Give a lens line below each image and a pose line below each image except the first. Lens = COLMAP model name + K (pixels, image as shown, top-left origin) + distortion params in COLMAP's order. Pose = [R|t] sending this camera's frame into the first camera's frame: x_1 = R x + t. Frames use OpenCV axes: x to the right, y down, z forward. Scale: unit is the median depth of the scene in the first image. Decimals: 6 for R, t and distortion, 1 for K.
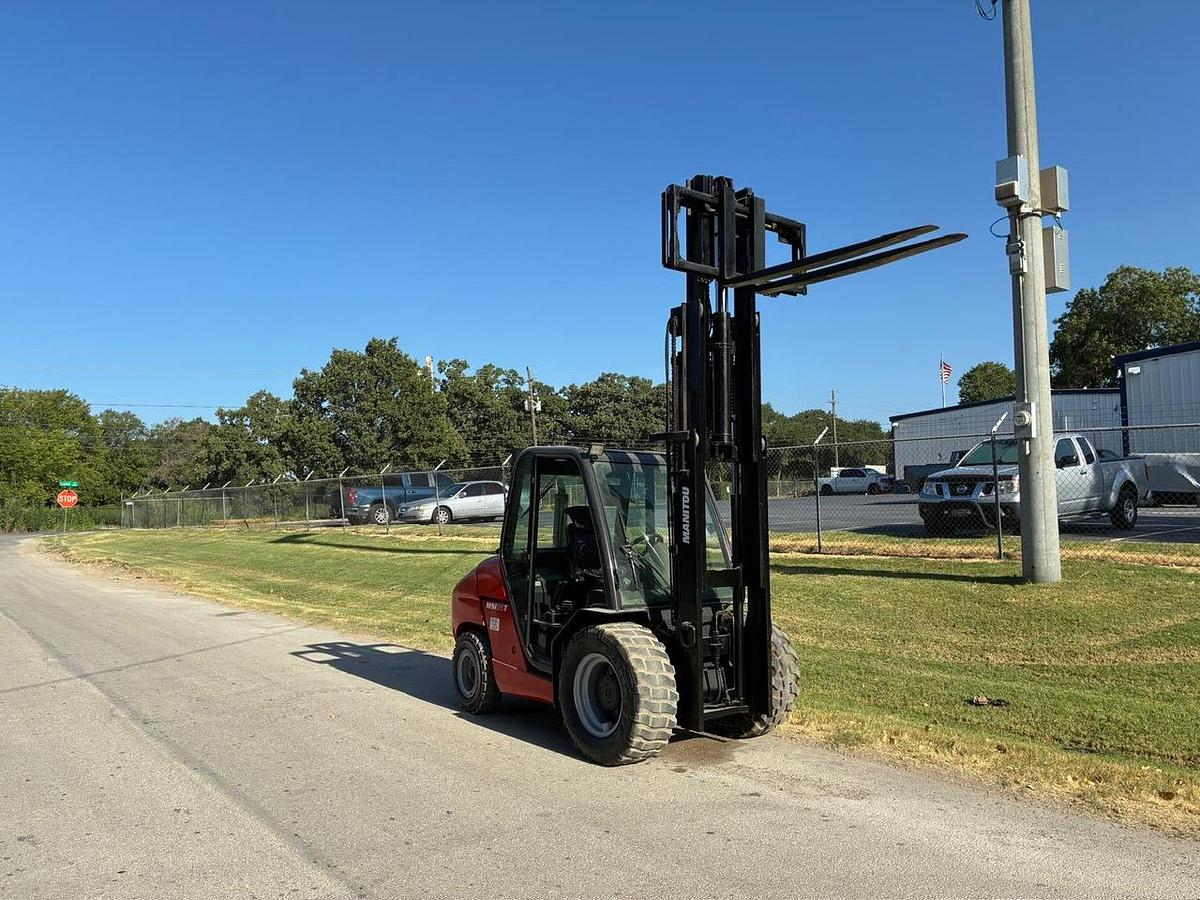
lens RADIAL K [[909.4, 0, 605.0], [0, 909.4, 430.3], [0, 0, 1]] dist [0.038823, -0.045844]
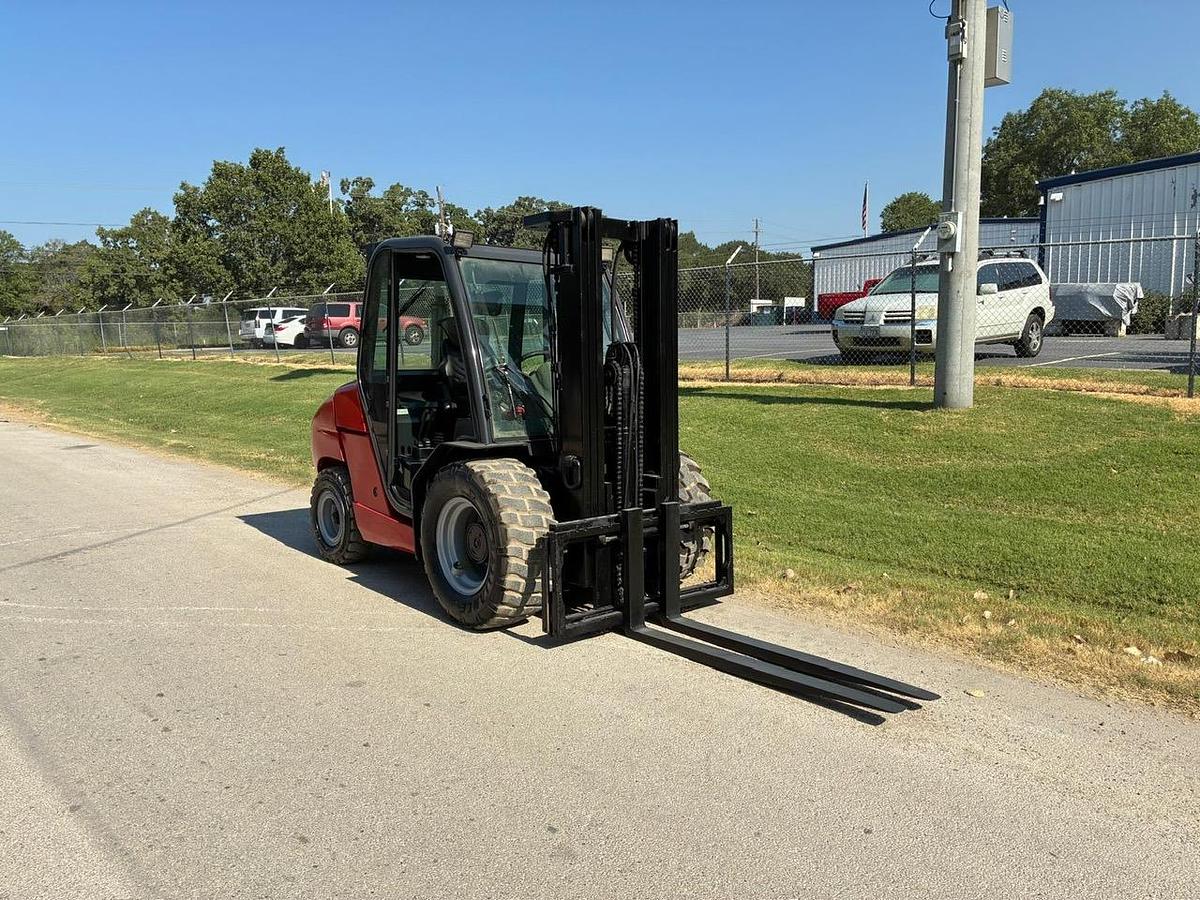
lens RADIAL K [[909.4, 0, 605.6], [0, 909.4, 440.4], [0, 0, 1]] dist [0.038823, -0.045844]
pose [[0.996389, -0.005028, 0.084751, 0.012461], [-0.011396, 0.981291, 0.192193, 0.006412], [-0.084132, -0.192464, 0.977691, 0.031190]]
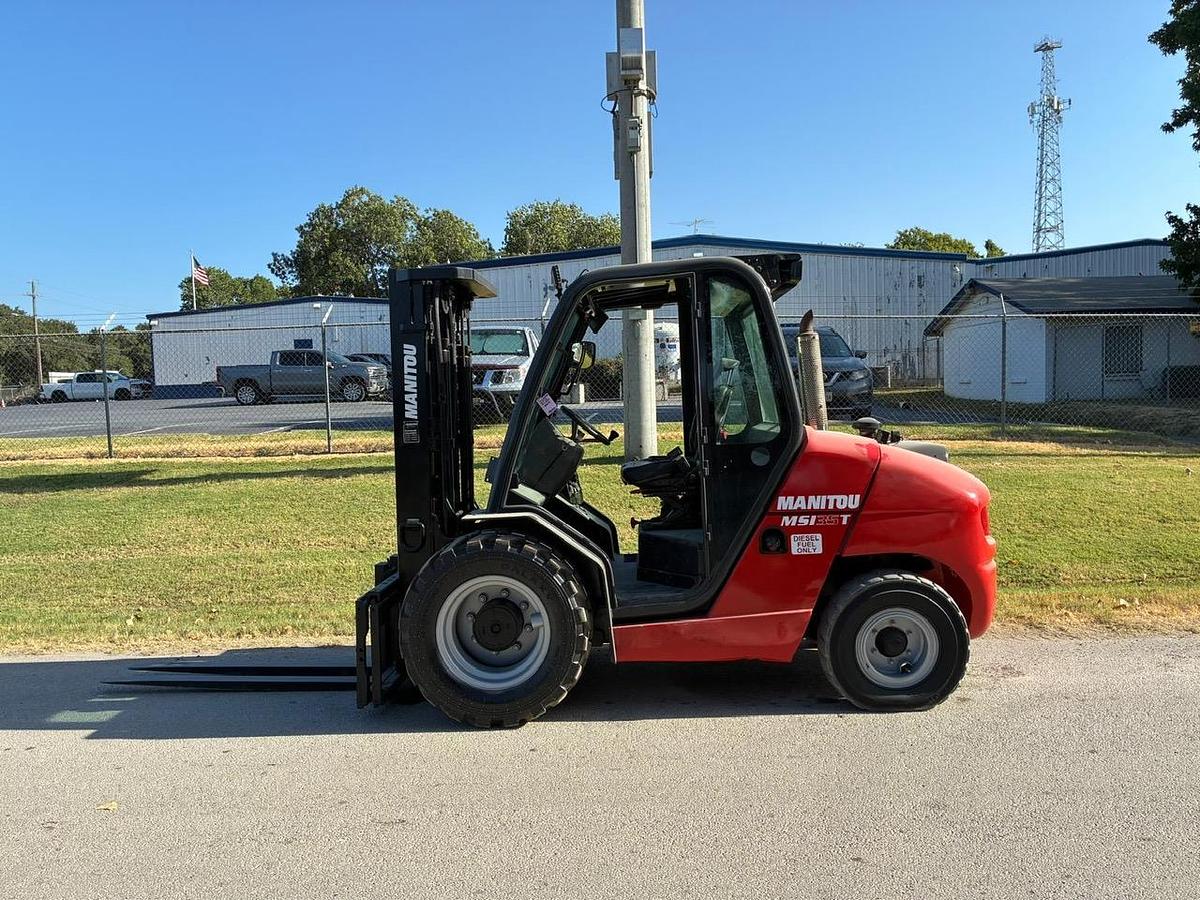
lens RADIAL K [[909.4, 0, 604.3], [0, 909.4, 438.8], [0, 0, 1]] dist [0.038823, -0.045844]
pose [[0.664803, -0.042329, 0.745818, -0.099012], [-0.037182, 0.995281, 0.089631, 0.015600], [-0.746093, -0.087318, 0.660092, 0.108593]]
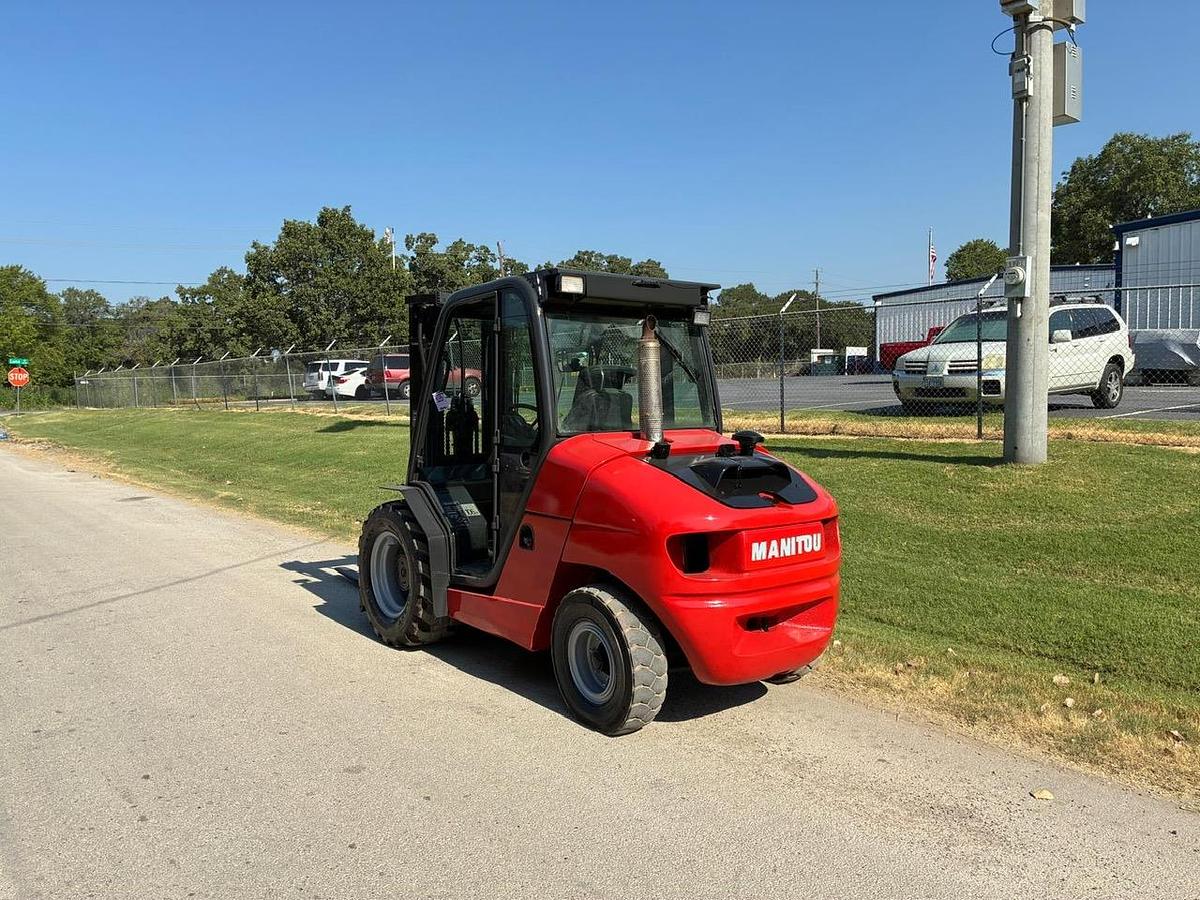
lens RADIAL K [[909.4, 0, 595.5], [0, 909.4, 444.0], [0, 0, 1]] dist [0.038823, -0.045844]
pose [[0.999961, 0.001068, 0.008713, 0.017578], [-0.002297, 0.989827, 0.142259, 0.006905], [-0.008472, -0.142273, 0.989791, 0.041474]]
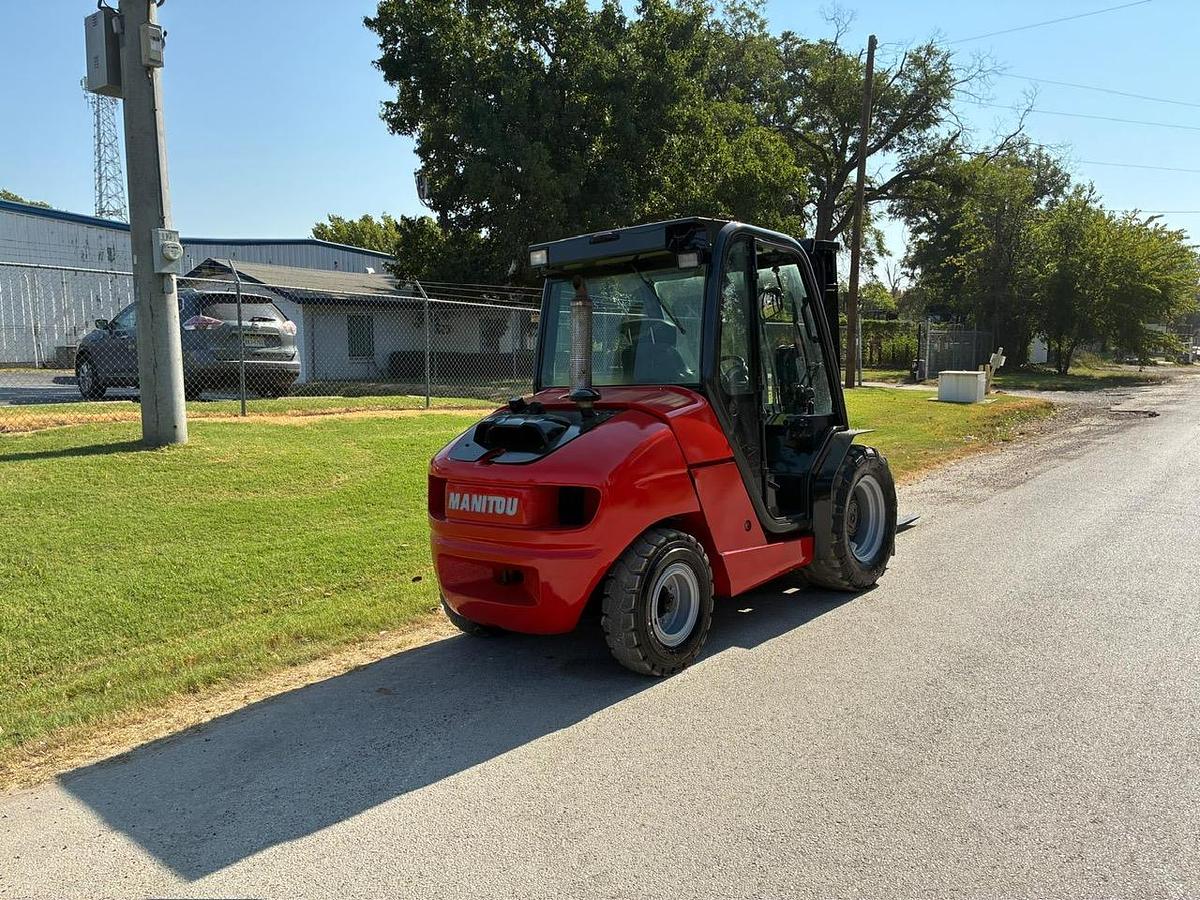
lens RADIAL K [[909.4, 0, 609.3], [0, 909.4, 436.8], [0, 0, 1]] dist [0.038823, -0.045844]
pose [[-0.229920, -0.065652, 0.970993, -0.140046], [-0.048208, 0.997266, 0.056013, 0.028091], [-0.972015, -0.033931, -0.232456, 0.246245]]
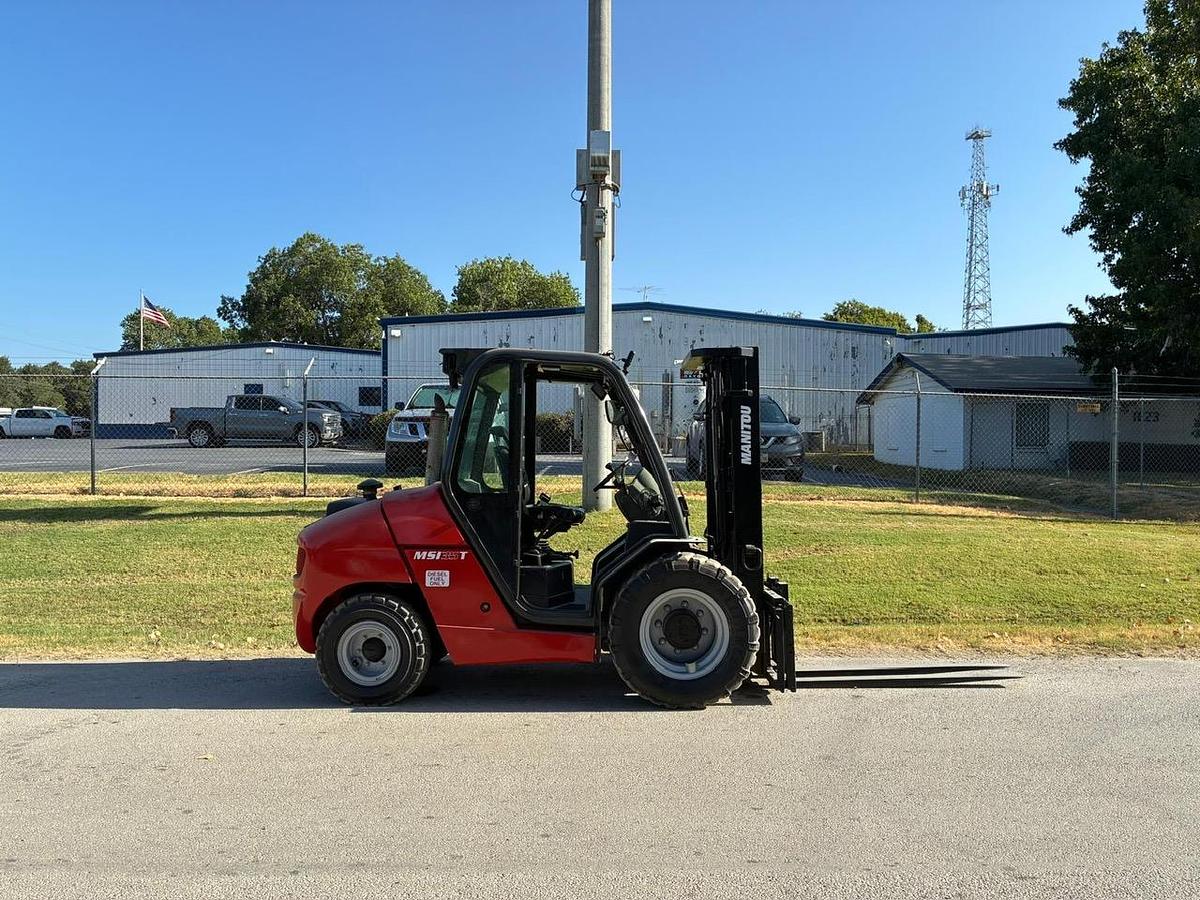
lens RADIAL K [[909.4, 0, 608.9], [0, 909.4, 437.8], [0, 0, 1]] dist [0.038823, -0.045844]
pose [[0.612656, 0.025990, 0.789922, -0.130051], [-0.073926, 0.996962, 0.024534, 0.014177], [-0.786885, -0.073426, 0.612716, 0.090434]]
